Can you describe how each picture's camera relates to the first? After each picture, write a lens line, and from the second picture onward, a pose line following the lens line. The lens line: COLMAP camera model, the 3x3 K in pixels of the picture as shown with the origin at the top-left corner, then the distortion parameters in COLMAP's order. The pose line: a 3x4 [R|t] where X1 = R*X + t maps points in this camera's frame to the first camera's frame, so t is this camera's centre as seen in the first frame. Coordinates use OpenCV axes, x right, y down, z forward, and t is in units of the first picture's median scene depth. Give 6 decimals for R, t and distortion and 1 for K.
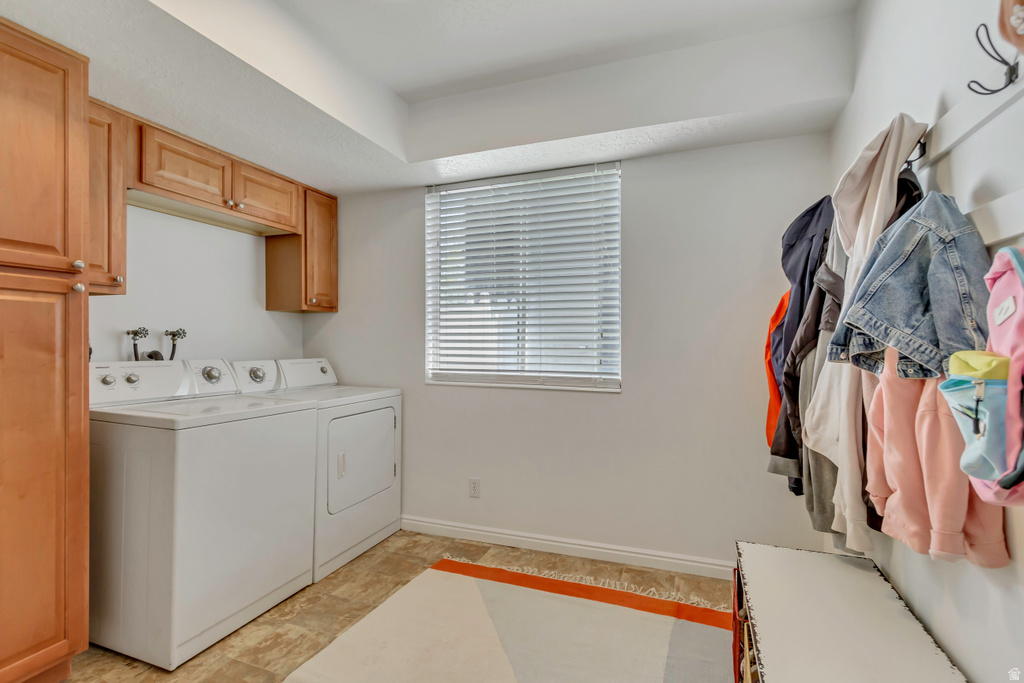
lens RADIAL K [[474.4, 0, 509.0], [0, 474.4, 340.8], [0, 0, 1]] dist [0.009486, -0.001423]
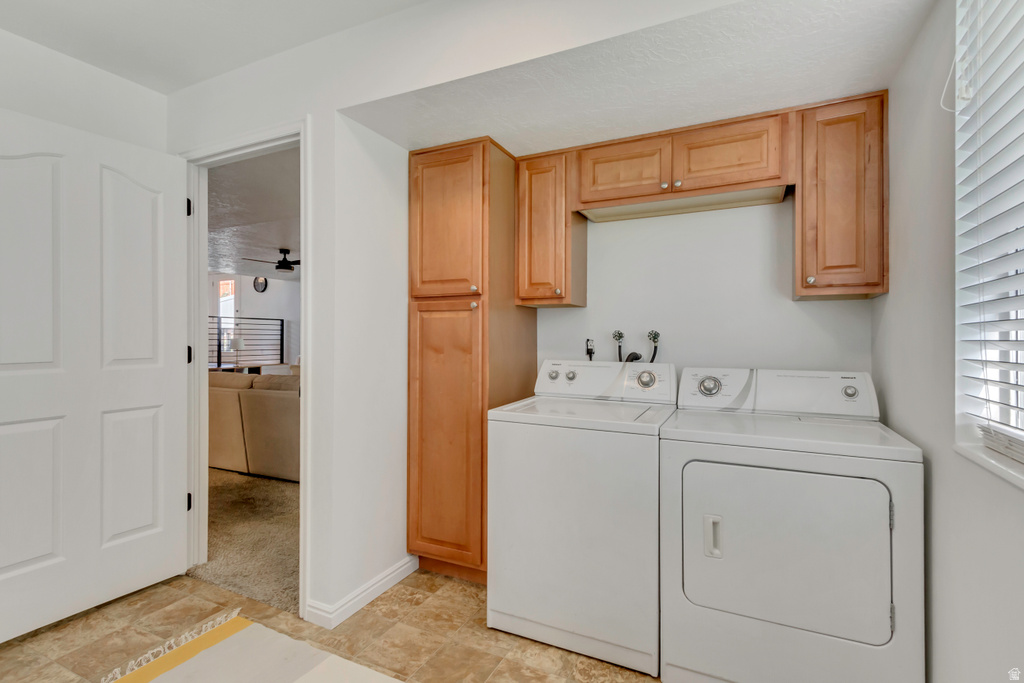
lens RADIAL K [[474.4, 0, 493.4], [0, 474.4, 341.1], [0, 0, 1]] dist [0.009486, -0.001423]
pose [[-0.068459, -0.008956, -0.997614, 0.374516], [-0.002441, 0.999958, -0.008809, 0.006690], [0.997651, 0.001833, -0.068478, 0.906841]]
